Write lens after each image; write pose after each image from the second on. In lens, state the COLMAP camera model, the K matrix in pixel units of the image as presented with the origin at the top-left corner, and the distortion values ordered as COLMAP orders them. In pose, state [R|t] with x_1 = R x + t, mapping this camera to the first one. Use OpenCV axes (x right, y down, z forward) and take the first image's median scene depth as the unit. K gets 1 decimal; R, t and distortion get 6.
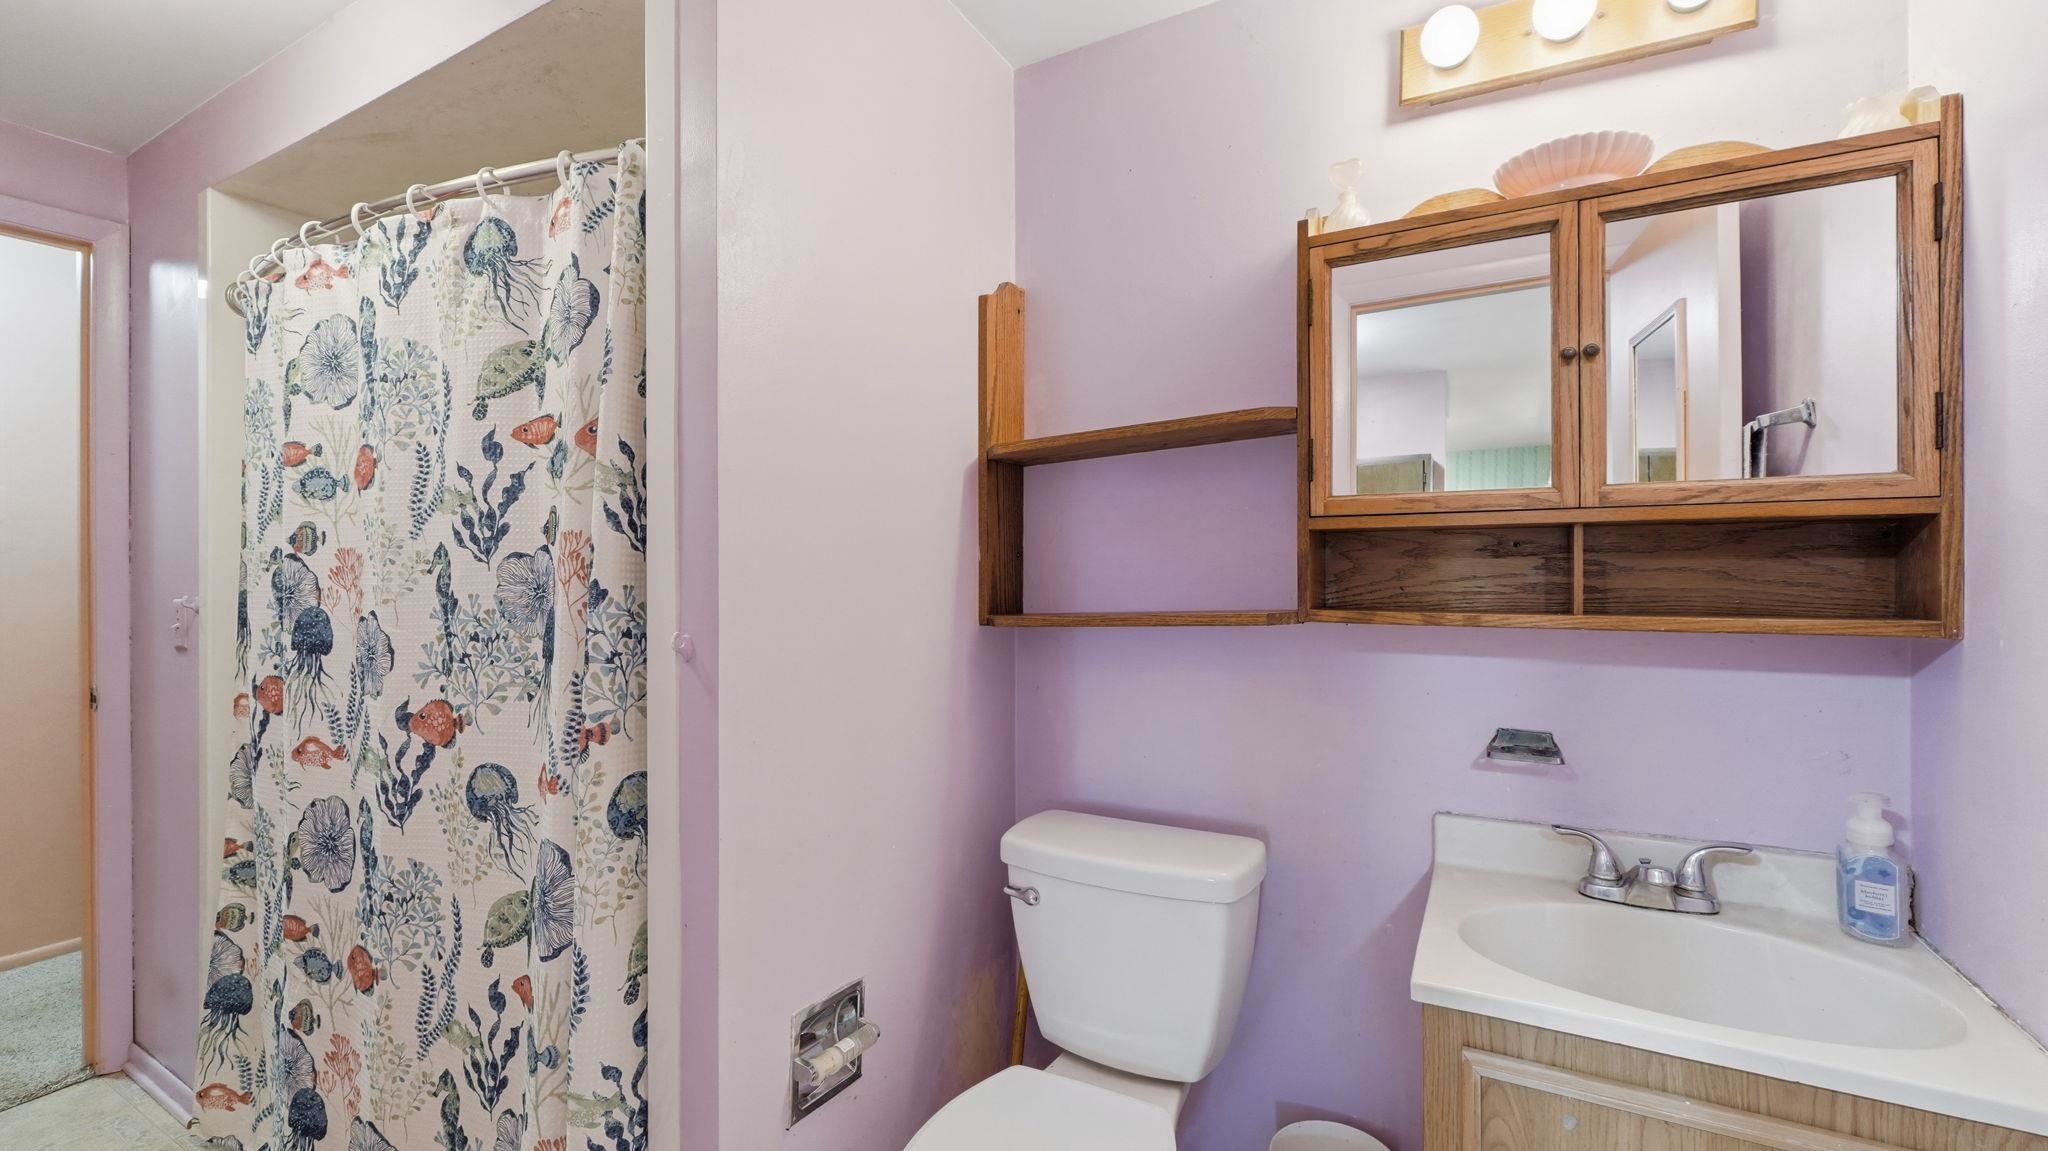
lens RADIAL K [[862.8, 0, 1025.1], [0, 862.8, 577.0], [0, 0, 1]] dist [-0.003896, -0.000309]
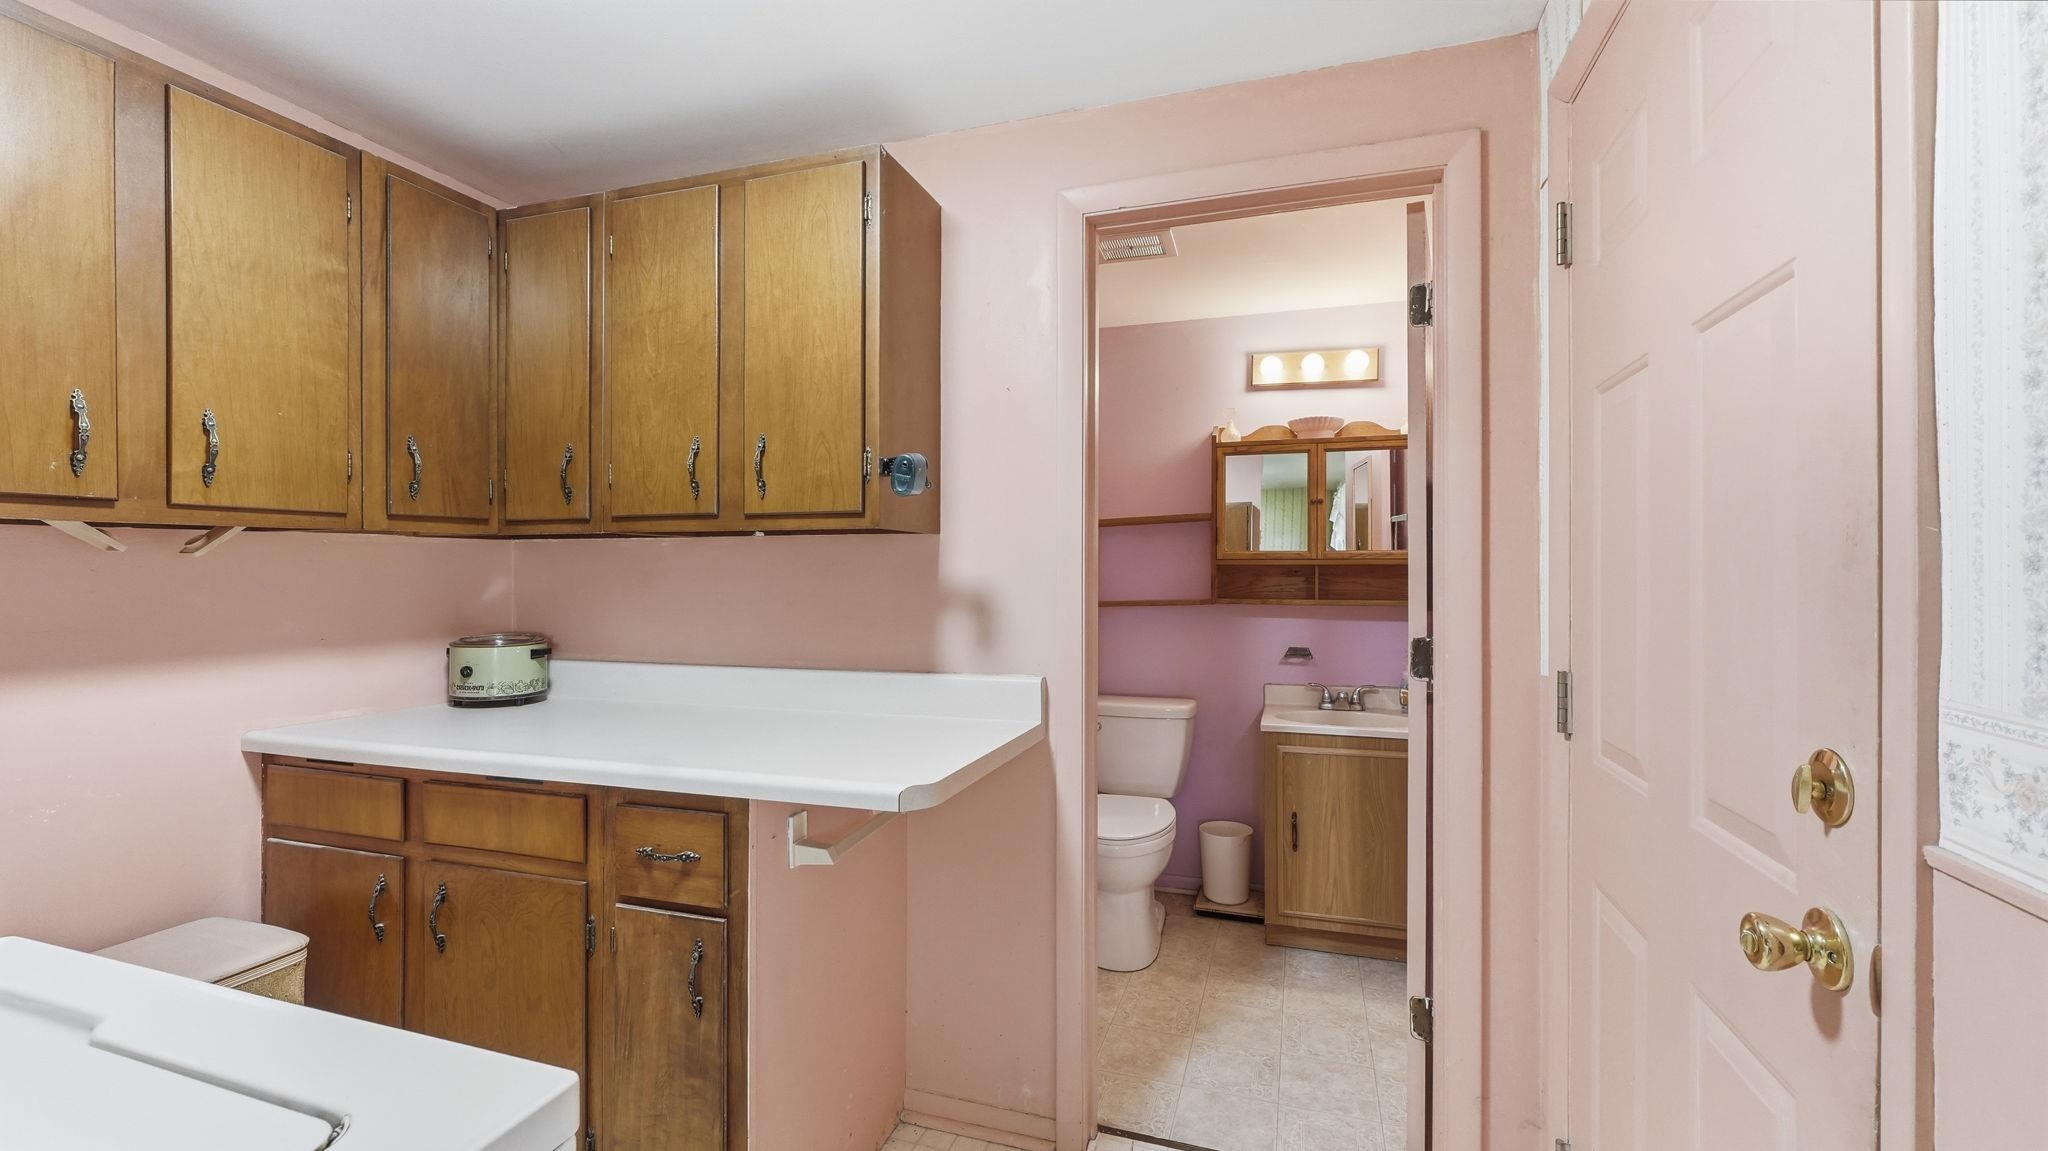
lens RADIAL K [[862.8, 0, 1025.1], [0, 862.8, 577.0], [0, 0, 1]] dist [-0.003896, -0.000309]
pose [[0.980696, 0.004080, 0.195496, -0.529916], [-0.002768, 0.999972, -0.006983, -0.002763], [-0.195519, 0.006307, 0.980680, -0.999380]]
